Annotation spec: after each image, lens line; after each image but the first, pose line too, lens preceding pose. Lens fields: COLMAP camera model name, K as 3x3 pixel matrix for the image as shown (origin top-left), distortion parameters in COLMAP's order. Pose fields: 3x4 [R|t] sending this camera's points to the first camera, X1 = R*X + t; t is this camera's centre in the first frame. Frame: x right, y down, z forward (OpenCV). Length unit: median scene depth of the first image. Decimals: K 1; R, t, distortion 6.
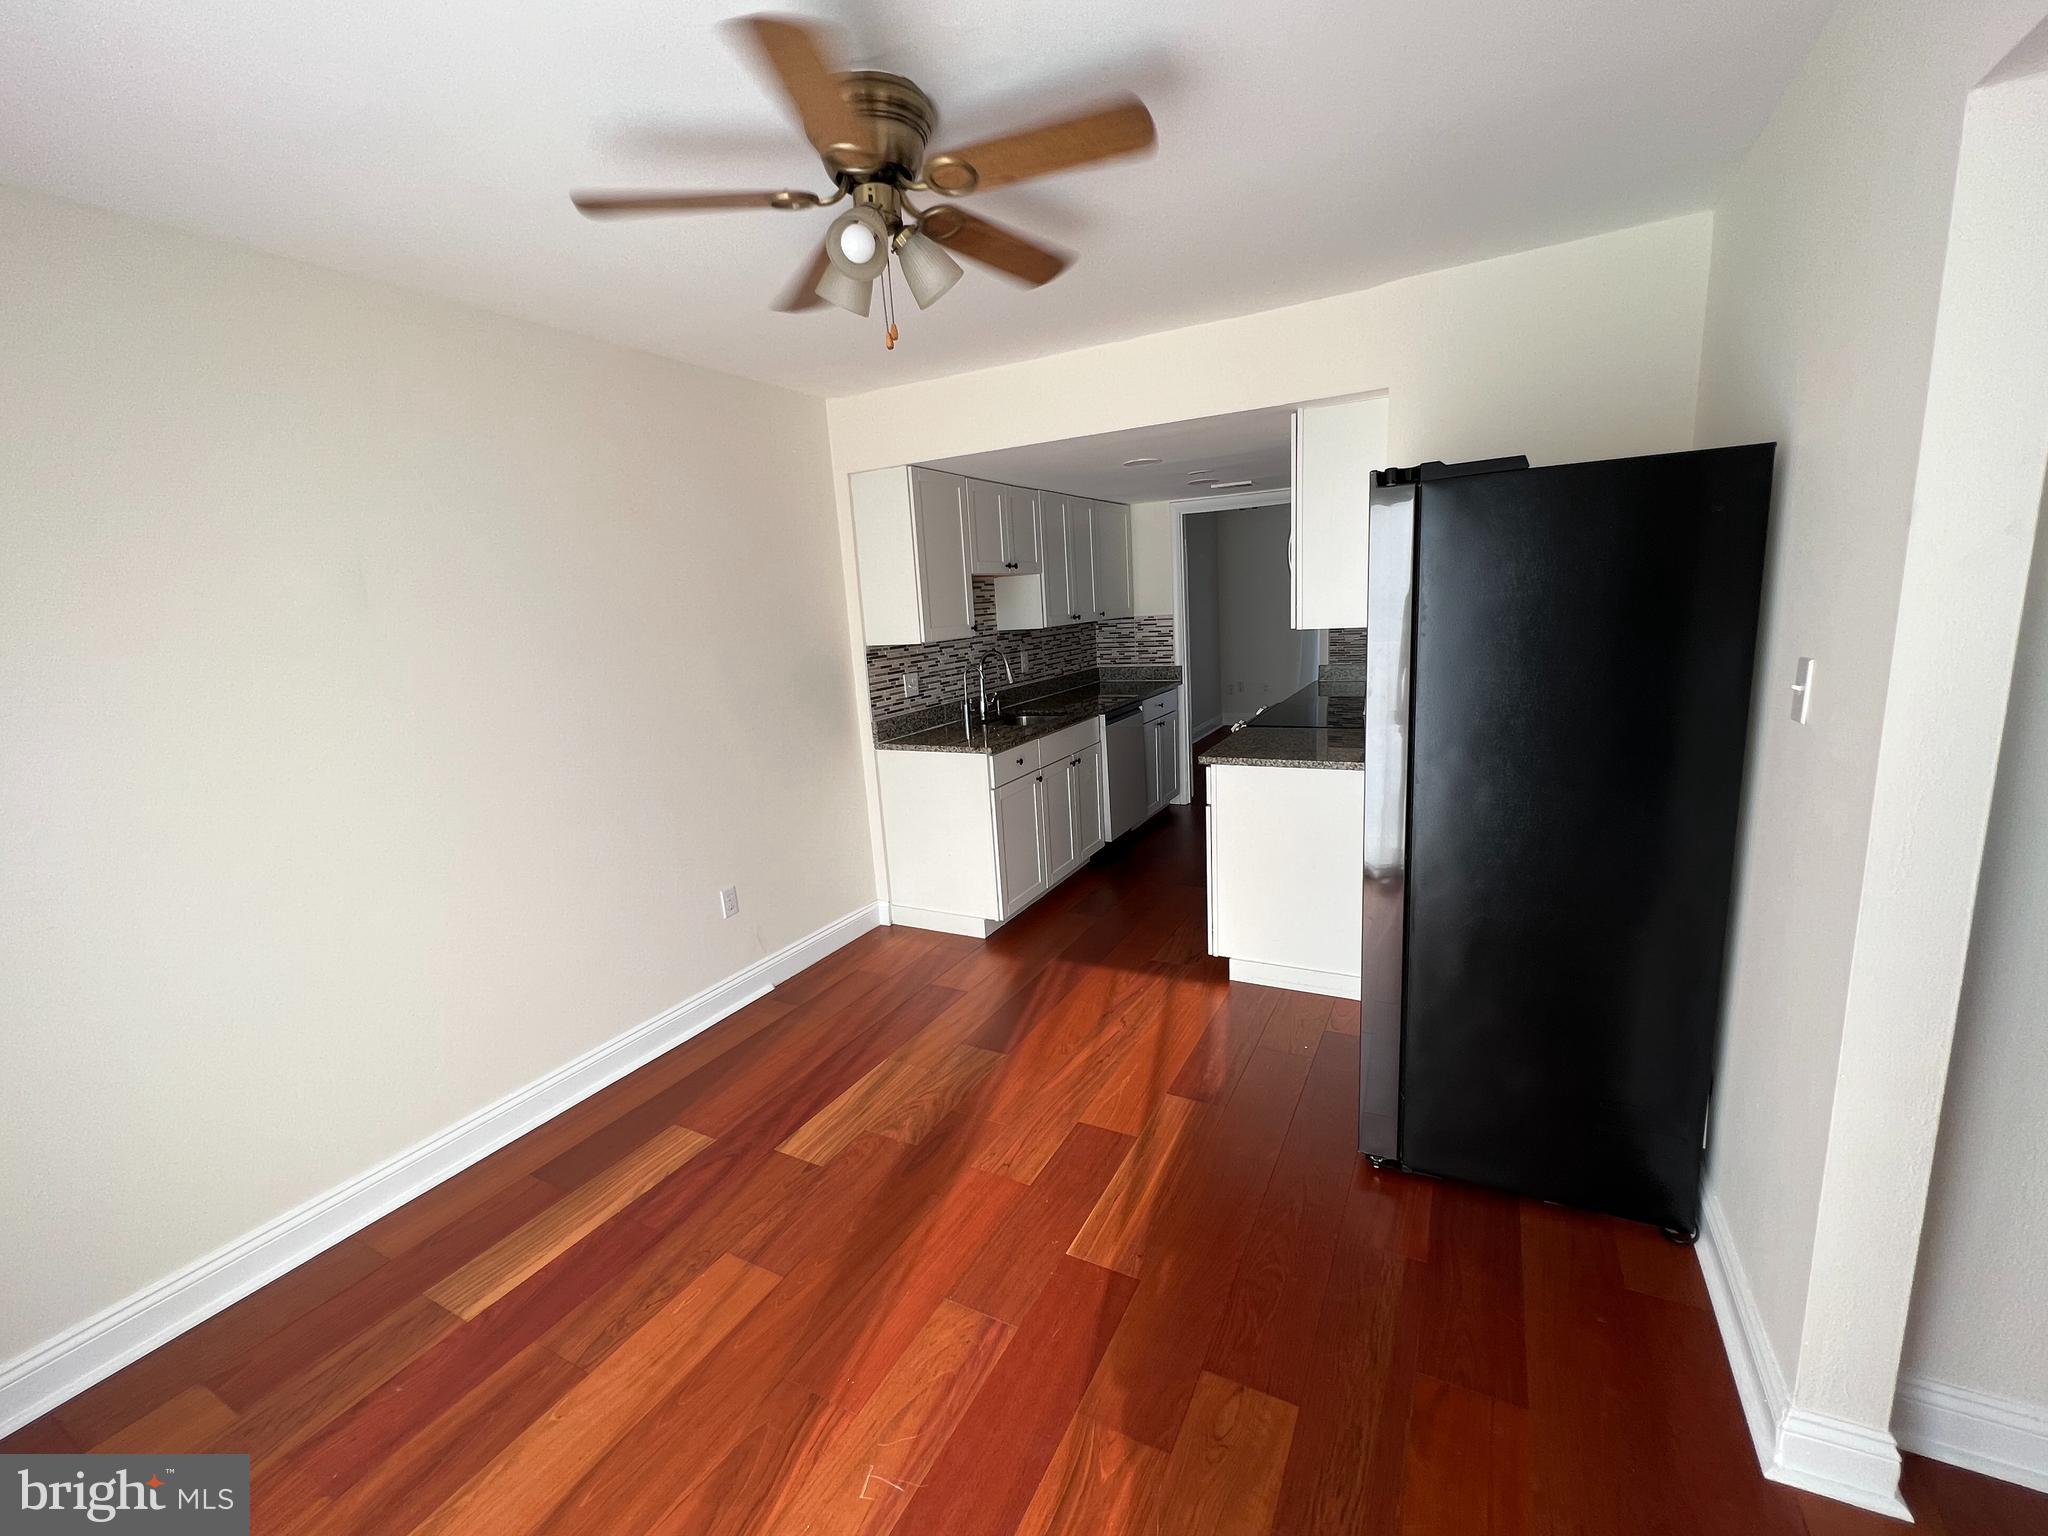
lens RADIAL K [[852.0, 0, 1024.0], [0, 852.0, 768.0], [0, 0, 1]] dist [-0.001102, 0.000001]
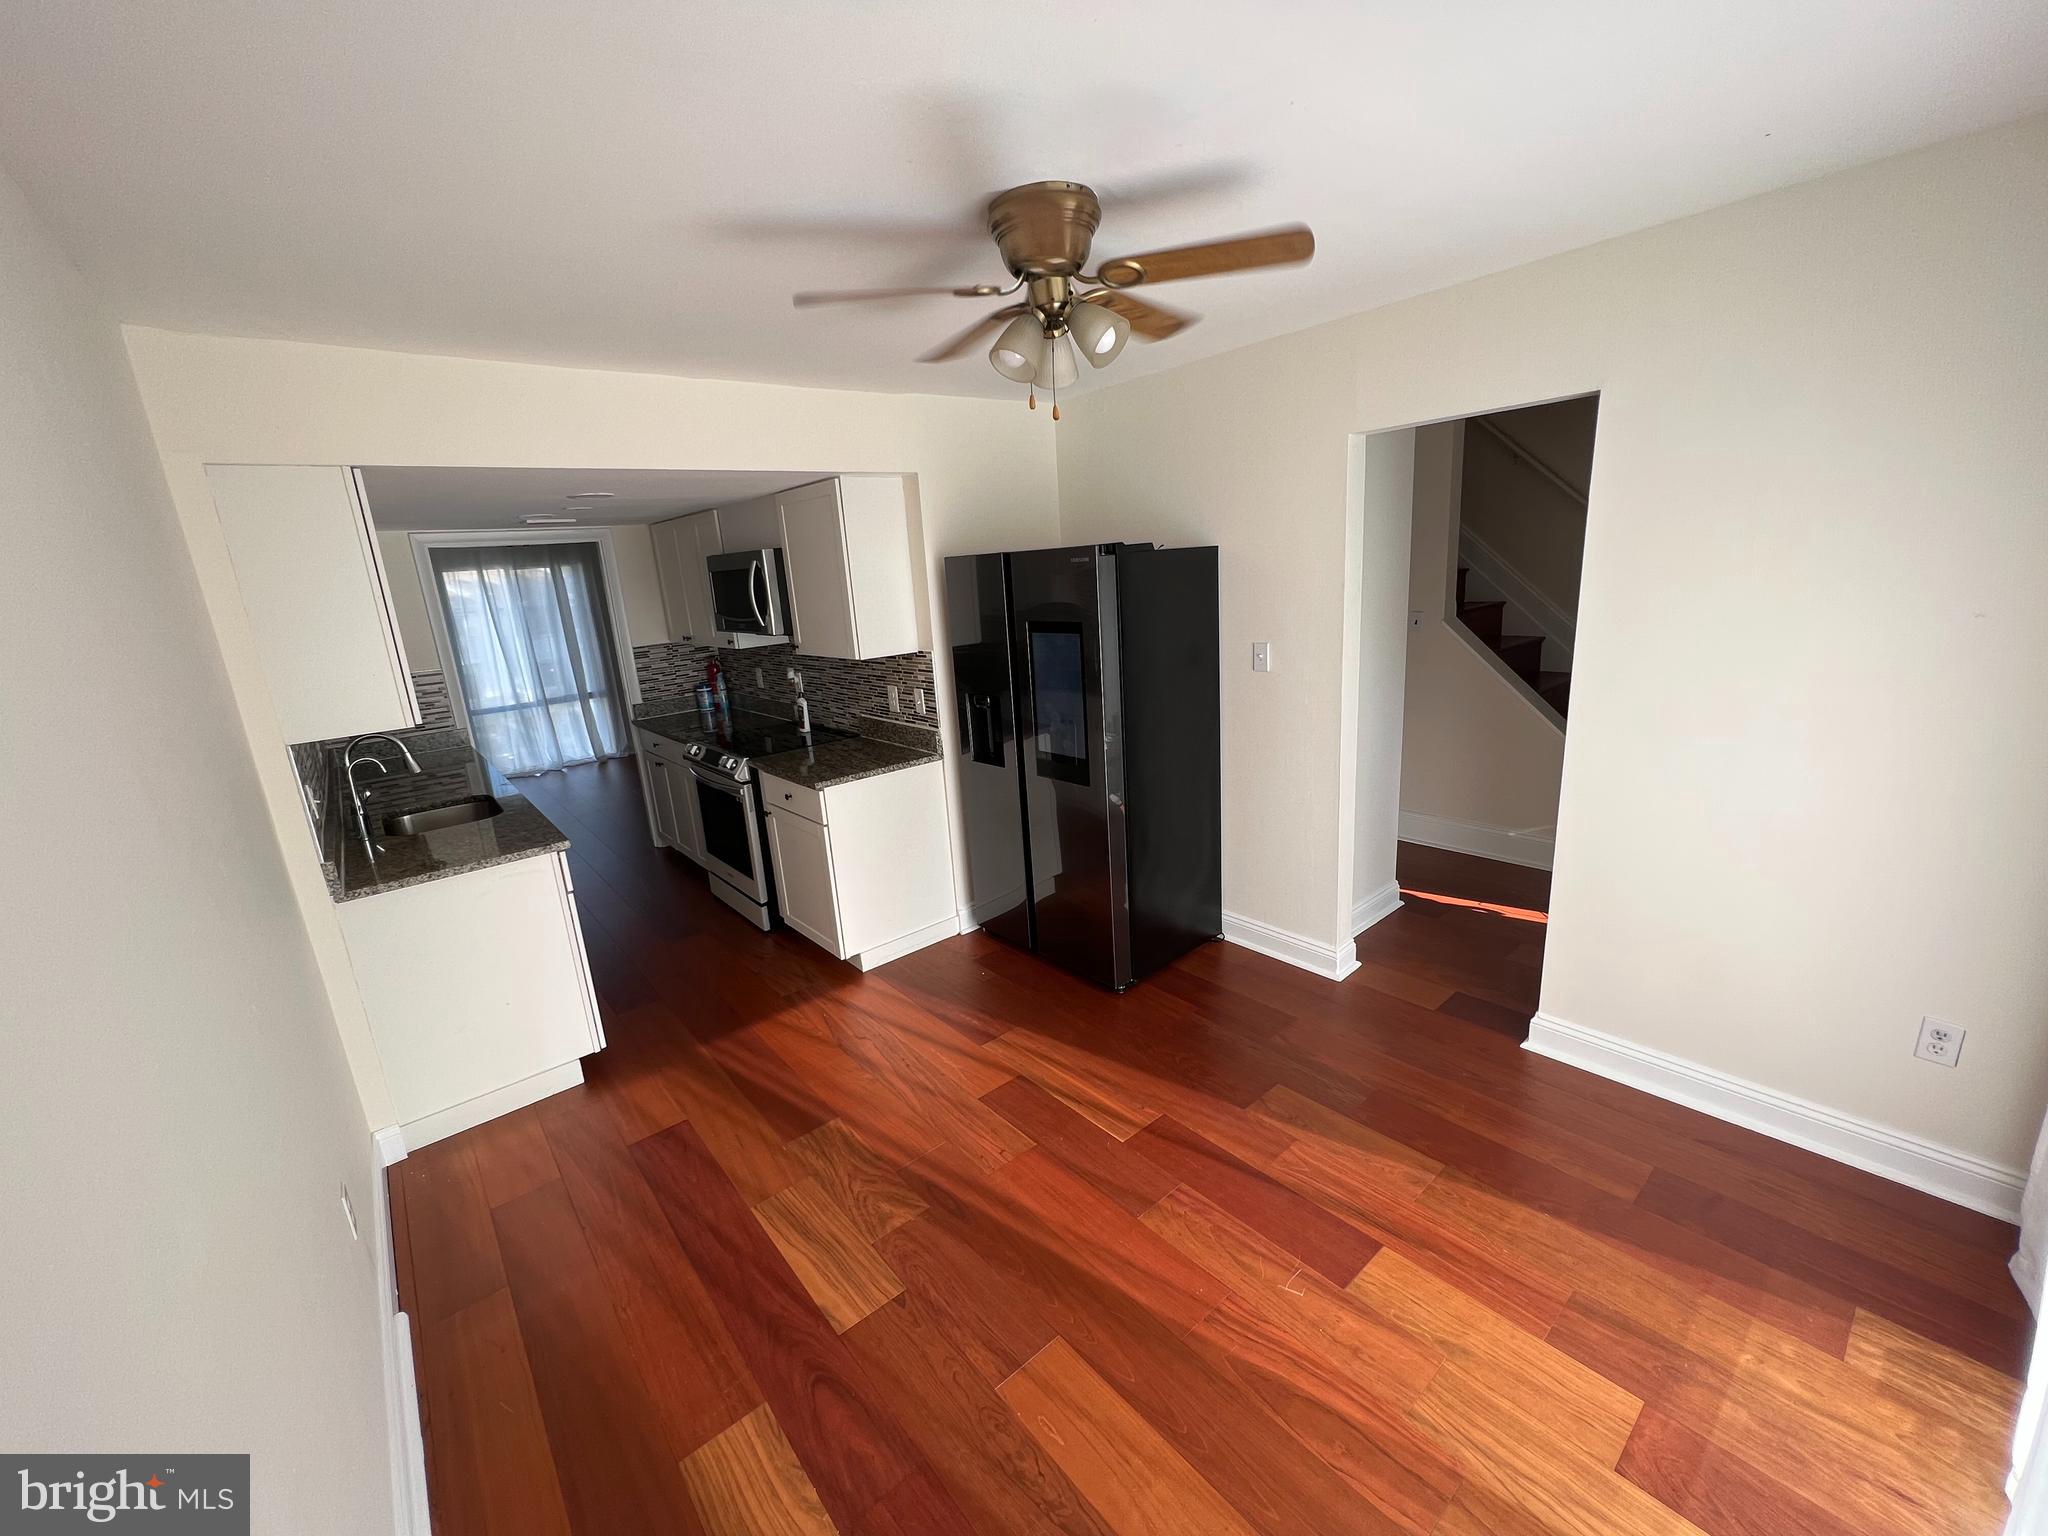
lens RADIAL K [[813.7, 0, 1024.0], [0, 813.7, 768.0], [0, 0, 1]] dist [-0.013417, 0.000044]
pose [[0.375558, -0.193363, 0.906403, -0.685178], [0.223348, 0.968053, 0.113973, -0.099550], [-0.899484, 0.159640, 0.406747, 0.375325]]
